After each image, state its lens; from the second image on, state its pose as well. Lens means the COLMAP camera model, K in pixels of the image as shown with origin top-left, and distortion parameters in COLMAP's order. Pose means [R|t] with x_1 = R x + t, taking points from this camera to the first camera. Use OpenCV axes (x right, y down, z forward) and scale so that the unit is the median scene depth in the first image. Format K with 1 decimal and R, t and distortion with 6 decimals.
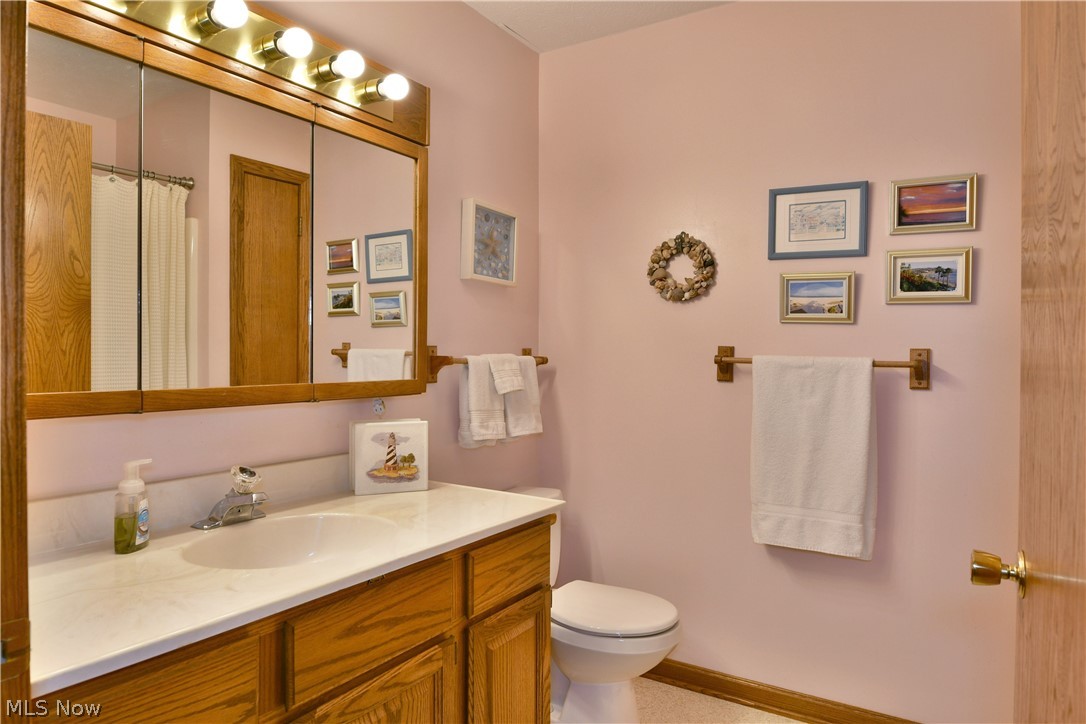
lens RADIAL K [[680.9, 0, 601.6], [0, 680.9, 380.4], [0, 0, 1]] dist [-0.016207, 0.000934]
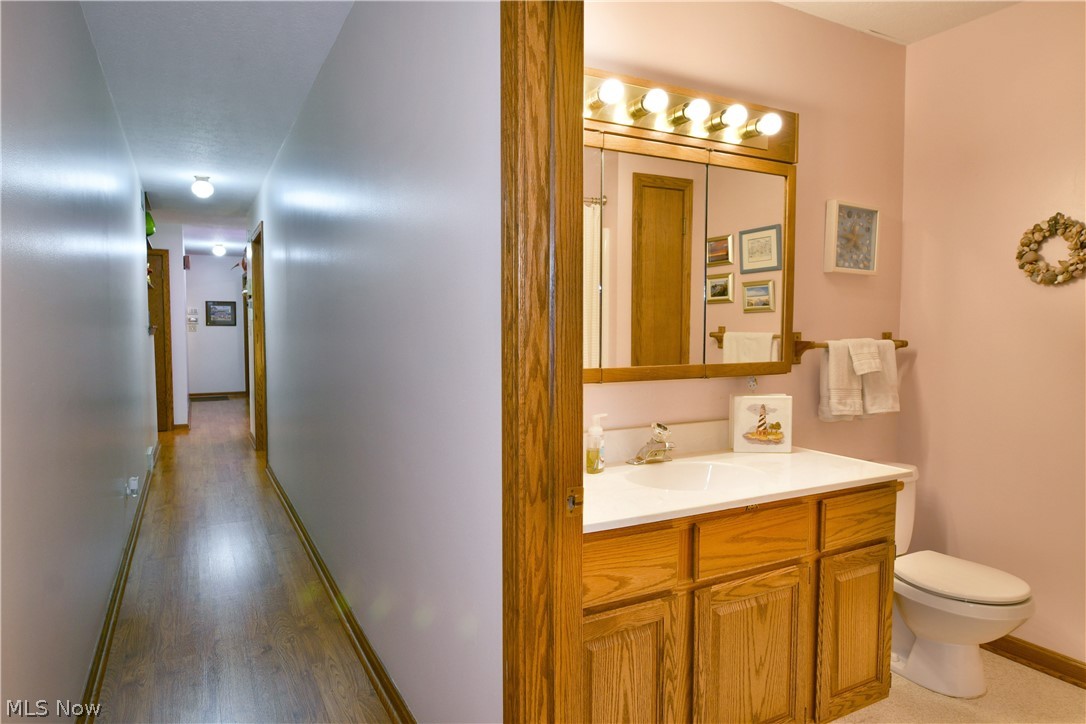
lens RADIAL K [[680.9, 0, 601.6], [0, 680.9, 380.4], [0, 0, 1]] dist [-0.016207, 0.000934]
pose [[0.865595, 0.026555, -0.500040, 0.051905], [-0.010029, 0.999312, 0.035708, -0.007743], [0.500645, -0.025894, 0.865266, -0.202263]]
